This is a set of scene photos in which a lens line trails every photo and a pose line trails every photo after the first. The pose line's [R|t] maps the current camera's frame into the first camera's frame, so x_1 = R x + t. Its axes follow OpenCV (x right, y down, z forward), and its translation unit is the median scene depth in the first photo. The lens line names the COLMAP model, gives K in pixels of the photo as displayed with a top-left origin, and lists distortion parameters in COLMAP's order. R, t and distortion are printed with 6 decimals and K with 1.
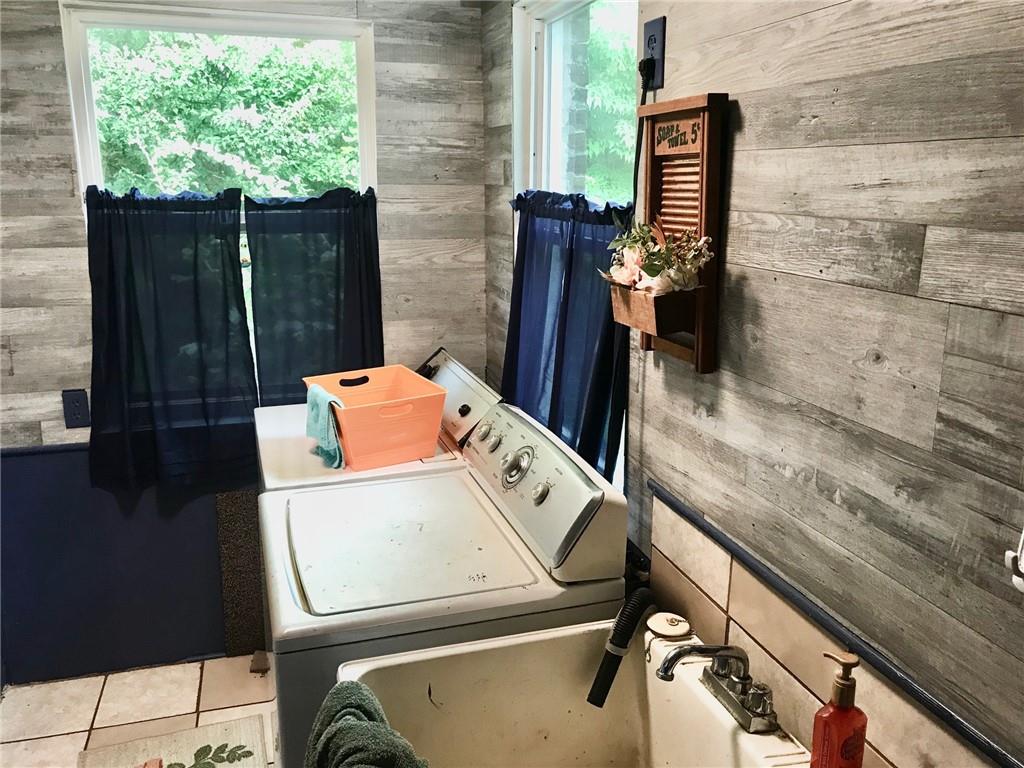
lens RADIAL K [[842.8, 0, 513.6], [0, 842.8, 386.7], [0, 0, 1]] dist [0.044132, -0.049178]
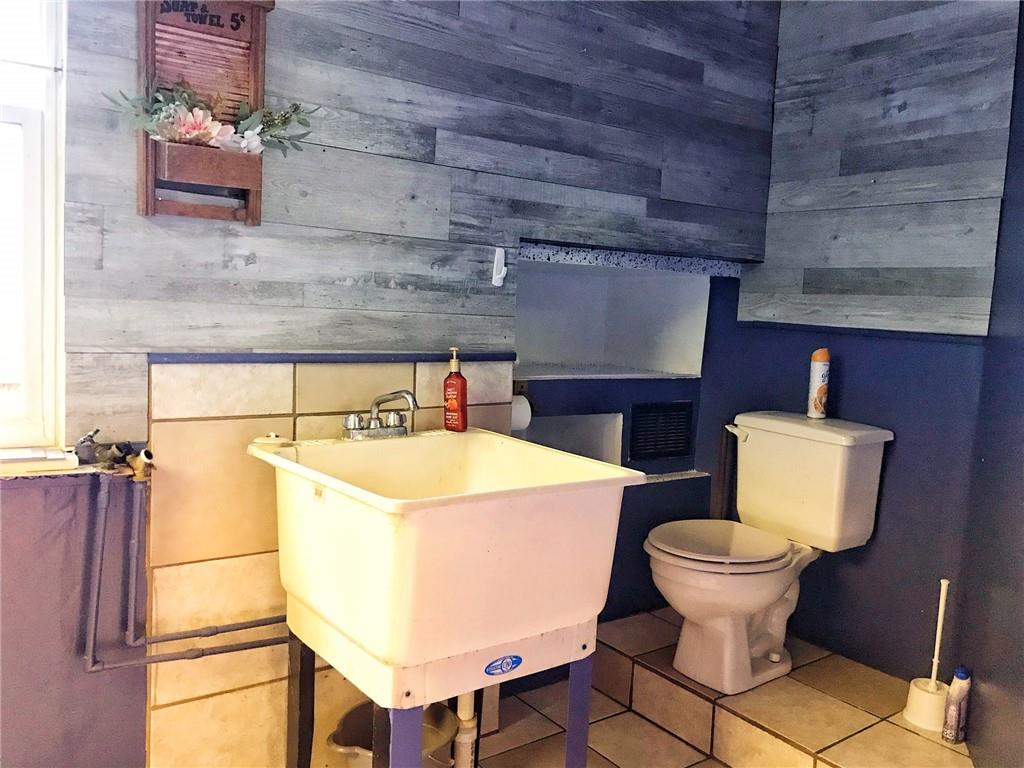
lens RADIAL K [[842.8, 0, 513.8], [0, 842.8, 381.3], [0, 0, 1]] dist [0.044132, -0.049178]
pose [[-0.322104, -0.102341, 0.941157, -1.449780], [0.183174, 0.968616, 0.168017, 0.087330], [-0.928815, 0.226514, -0.293249, 1.444772]]
